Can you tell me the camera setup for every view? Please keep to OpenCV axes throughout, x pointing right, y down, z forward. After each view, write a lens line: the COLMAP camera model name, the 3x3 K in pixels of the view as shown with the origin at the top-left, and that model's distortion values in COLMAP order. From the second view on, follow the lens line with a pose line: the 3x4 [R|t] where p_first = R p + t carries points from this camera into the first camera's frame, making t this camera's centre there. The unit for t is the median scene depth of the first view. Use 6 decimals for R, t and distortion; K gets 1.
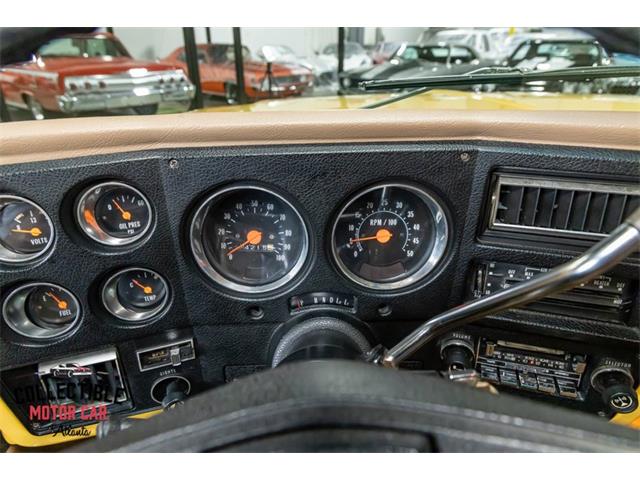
lens RADIAL K [[465.8, 0, 320.2], [0, 465.8, 210.7], [0, 0, 1]] dist [0.002681, -0.000770]
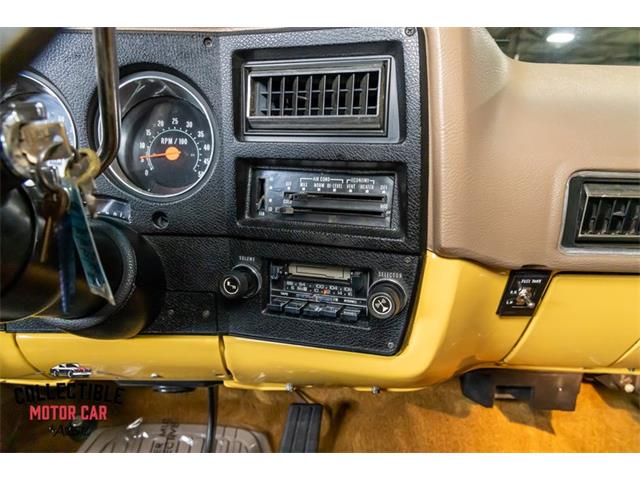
lens RADIAL K [[465.8, 0, 320.2], [0, 465.8, 210.7], [0, 0, 1]] dist [0.002681, -0.000770]
pose [[0.999078, 0.025843, -0.034296, 0.495205], [-0.033099, 0.972249, -0.231595, 0.399692], [0.027359, 0.232516, 0.972208, 0.047748]]
